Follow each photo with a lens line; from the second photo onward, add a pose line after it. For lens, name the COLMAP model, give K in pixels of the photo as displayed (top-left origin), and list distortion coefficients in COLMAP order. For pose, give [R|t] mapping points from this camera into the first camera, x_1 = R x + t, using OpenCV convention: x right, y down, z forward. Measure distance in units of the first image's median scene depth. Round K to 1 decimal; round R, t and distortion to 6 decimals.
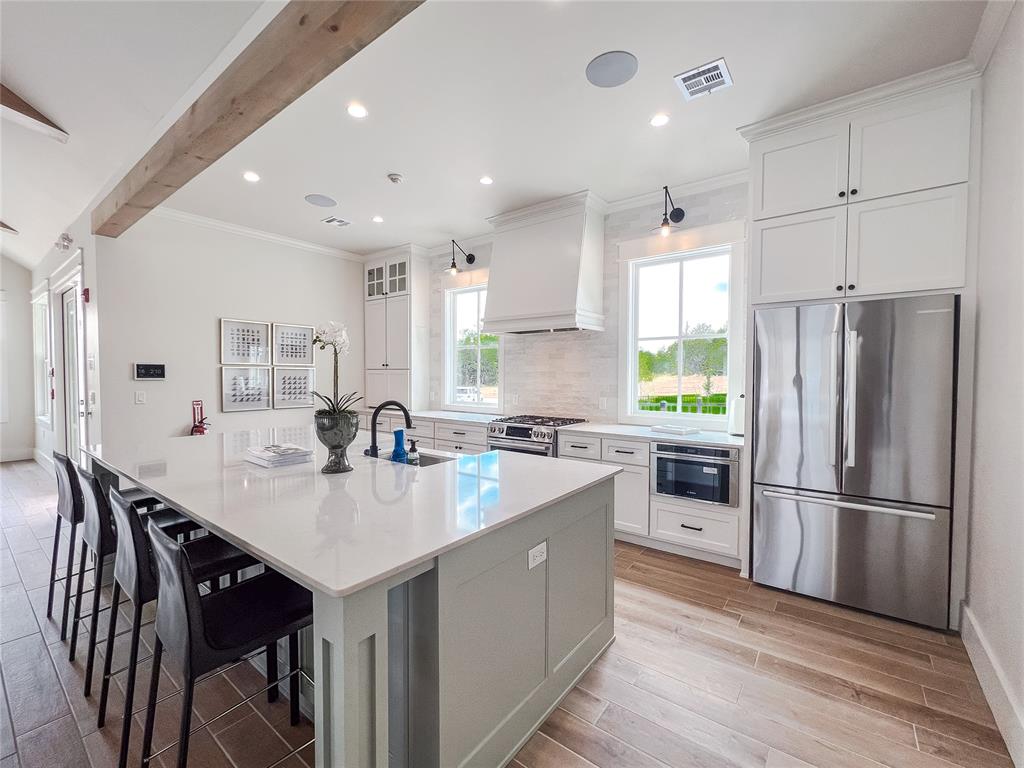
lens RADIAL K [[429.5, 0, 503.5], [0, 429.5, 378.9], [0, 0, 1]] dist [0.001165, 0.000142]
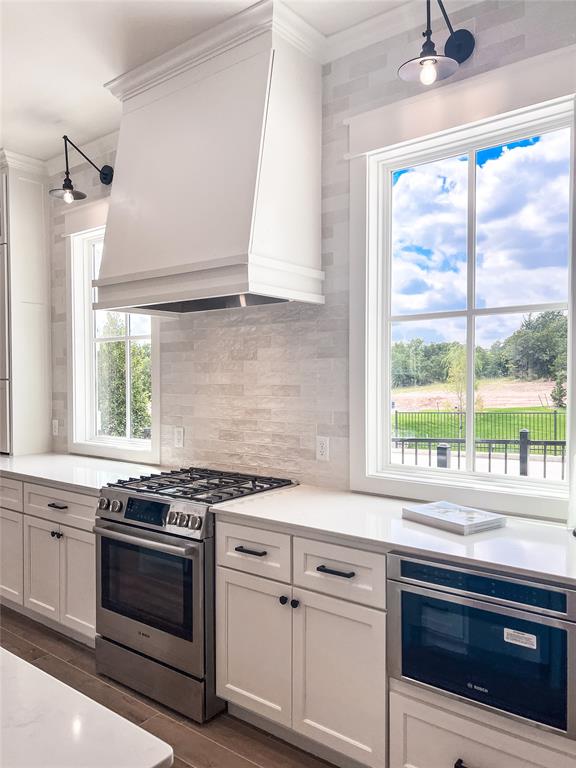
lens RADIAL K [[570.9, 0, 305.9], [0, 570.9, 386.1], [0, 0, 1]] dist [0.040489, -0.001335]
pose [[0.999701, -0.010887, 0.021895, 0.197479], [0.010744, 0.999920, 0.006653, -0.019925], [-0.021965, -0.006415, 0.999738, 0.339376]]
